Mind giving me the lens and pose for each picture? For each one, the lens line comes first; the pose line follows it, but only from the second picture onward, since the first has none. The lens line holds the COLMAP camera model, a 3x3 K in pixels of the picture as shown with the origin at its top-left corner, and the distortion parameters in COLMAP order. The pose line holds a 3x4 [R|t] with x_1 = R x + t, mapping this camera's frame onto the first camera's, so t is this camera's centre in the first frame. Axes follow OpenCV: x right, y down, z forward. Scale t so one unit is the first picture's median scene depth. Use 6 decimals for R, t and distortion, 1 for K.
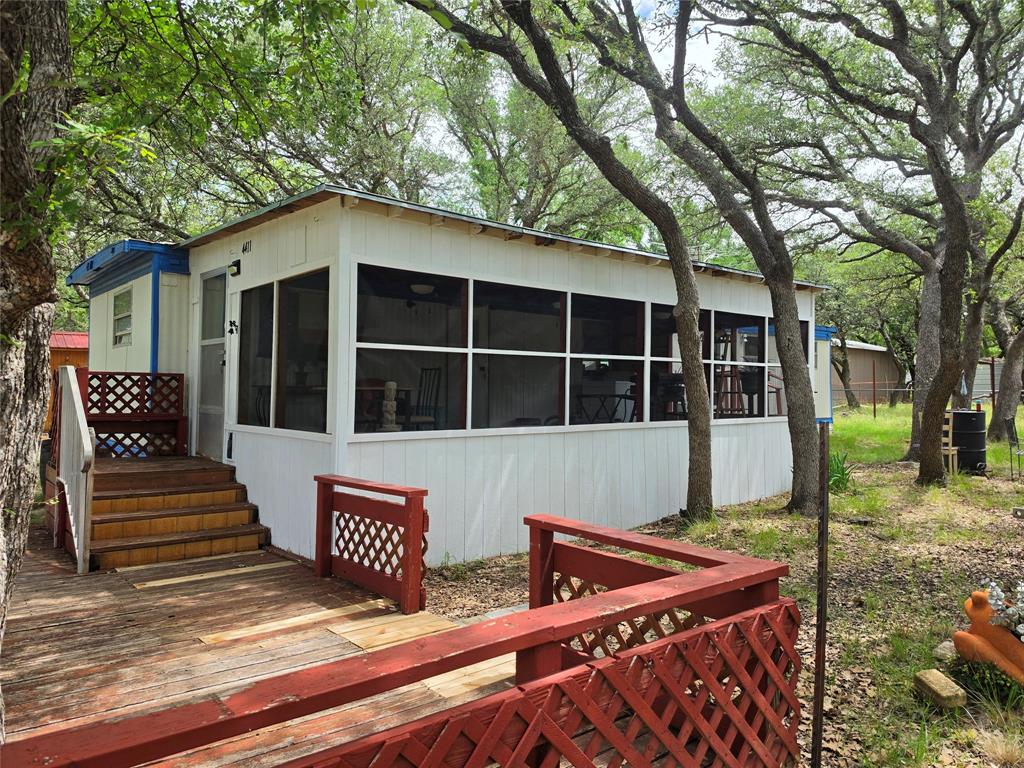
lens RADIAL K [[706.6, 0, 516.3], [0, 706.6, 384.4], [0, 0, 1]] dist [0.113146, -0.175495]
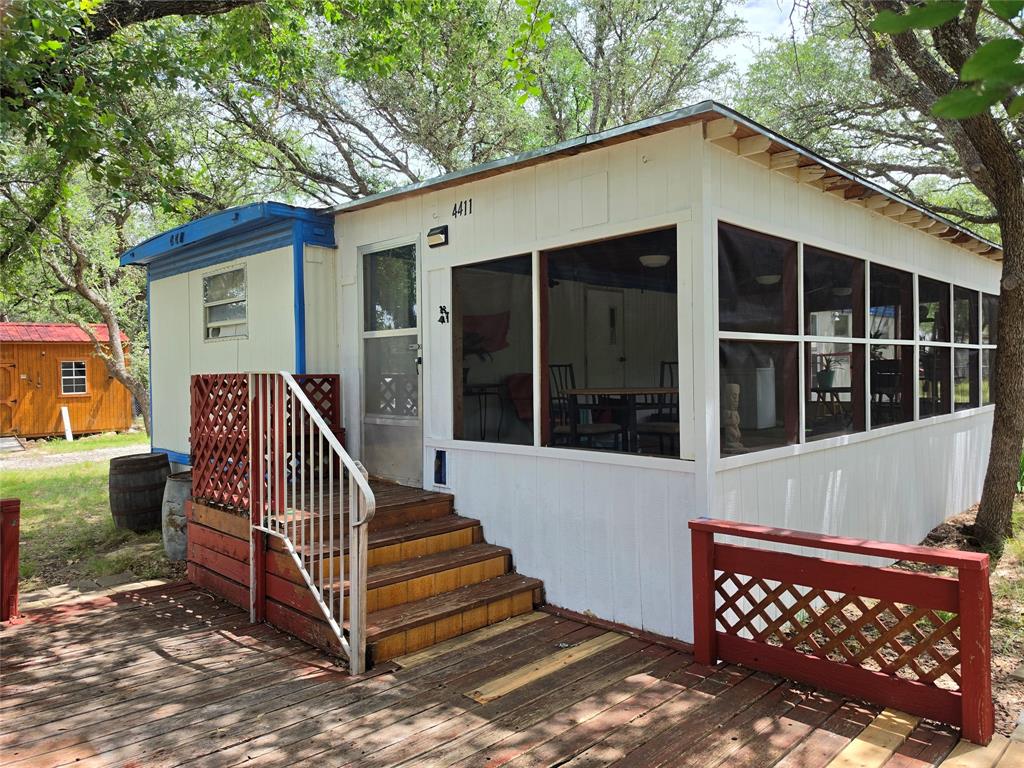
lens RADIAL K [[706.6, 0, 516.3], [0, 706.6, 384.4], [0, 0, 1]] dist [0.113146, -0.175495]
pose [[0.996248, -0.024863, 0.082899, -0.383507], [0.022793, 0.999407, 0.025822, -0.022439], [-0.083491, -0.023836, 0.996223, 0.235532]]
